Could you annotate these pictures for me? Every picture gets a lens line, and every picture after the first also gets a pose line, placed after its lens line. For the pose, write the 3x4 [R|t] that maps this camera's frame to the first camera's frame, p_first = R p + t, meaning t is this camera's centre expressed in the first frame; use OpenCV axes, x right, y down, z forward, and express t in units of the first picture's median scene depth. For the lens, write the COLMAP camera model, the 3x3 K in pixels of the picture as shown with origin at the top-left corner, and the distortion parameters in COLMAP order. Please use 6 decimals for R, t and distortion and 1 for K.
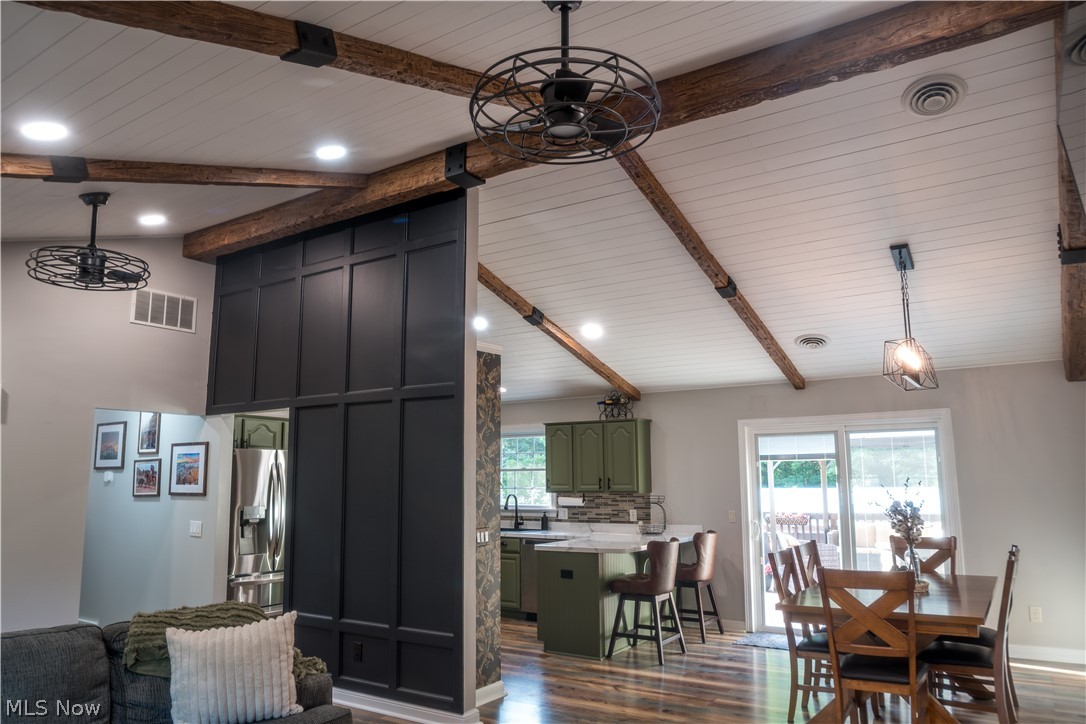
lens RADIAL K [[775.4, 0, 537.9], [0, 775.4, 363.7], [0, 0, 1]] dist [-0.069556, 0.052650]
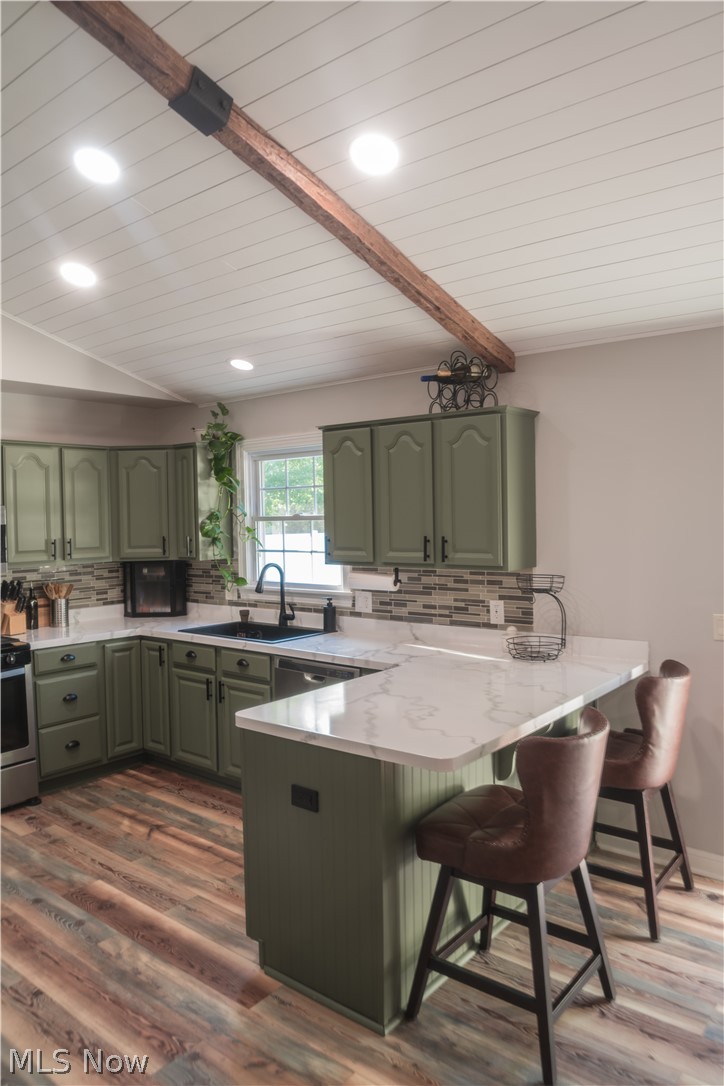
lens RADIAL K [[775.4, 0, 356.2], [0, 775.4, 538.1], [0, 0, 1]] dist [-0.069556, 0.052650]
pose [[0.995783, -0.006241, -0.091522, 0.079626], [0.022520, 0.983784, 0.177939, 0.061953], [0.088928, -0.179250, 0.979776, 0.522207]]
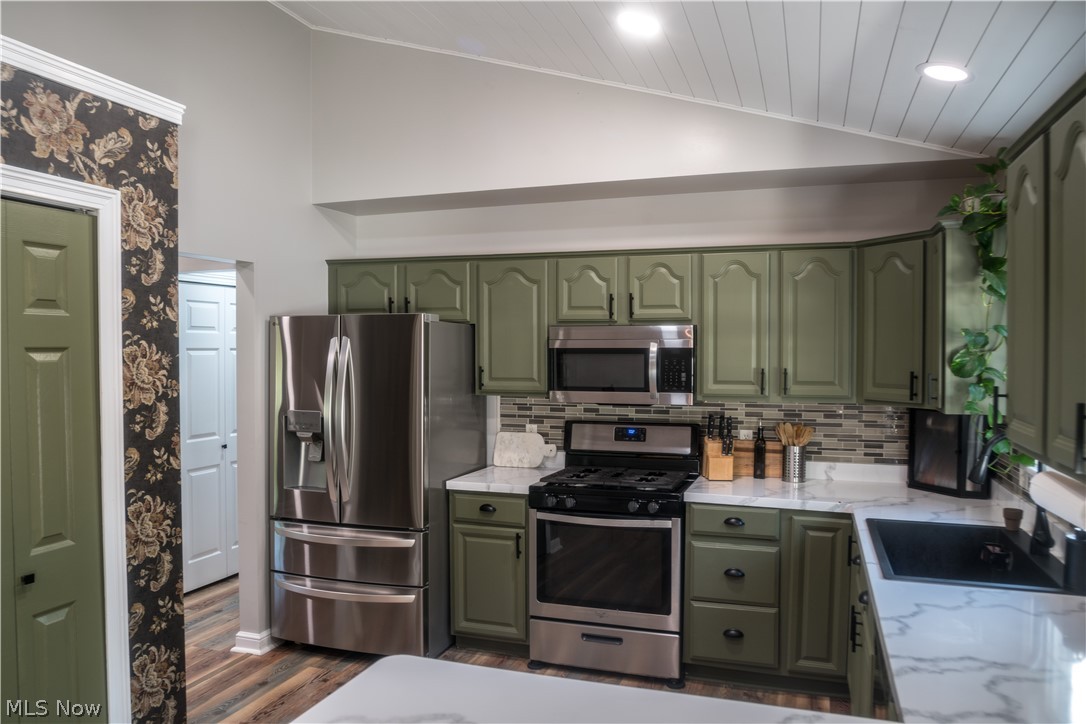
lens RADIAL K [[775.4, 0, 537.9], [0, 775.4, 363.7], [0, 0, 1]] dist [-0.069556, 0.052650]
pose [[0.257970, 0.029924, -0.965689, 0.205569], [0.141469, 0.987577, 0.068393, 0.108277], [0.955739, -0.154258, 0.250532, 0.829827]]
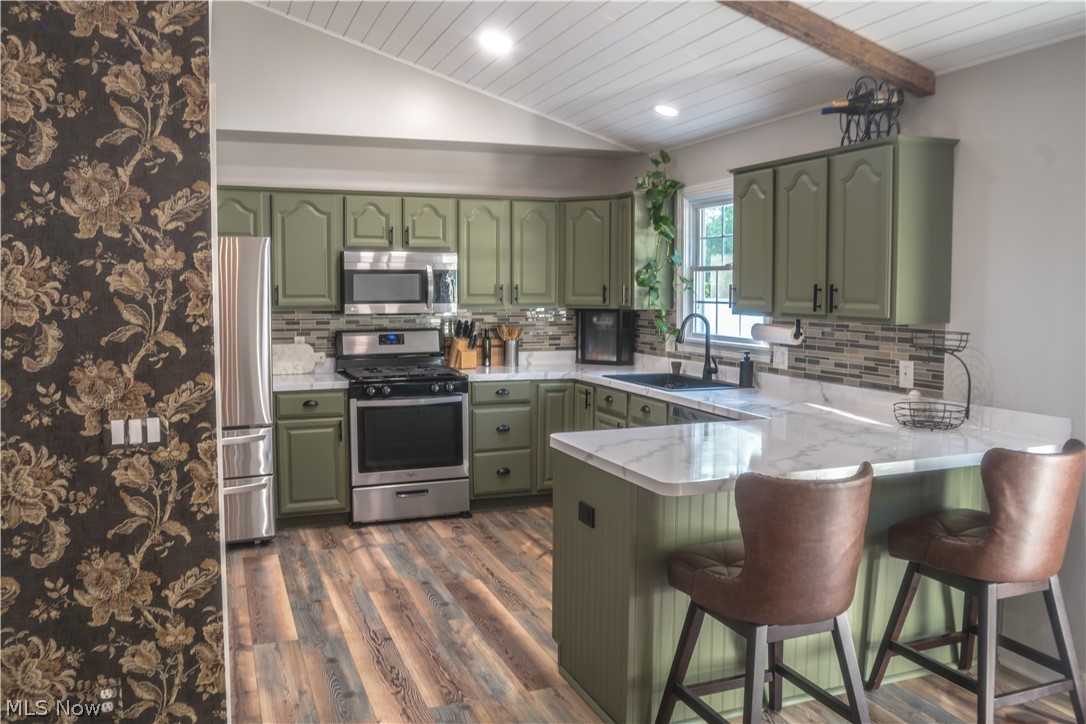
lens RADIAL K [[855.7, 0, 481.3], [0, 855.7, 329.6], [0, 0, 1]] dist [-0.047956, 0.003420]
pose [[0.794195, 0.041387, -0.606252, 0.216108], [0.083407, 0.980811, 0.176221, 0.071335], [0.601912, -0.190520, 0.775503, 0.504443]]
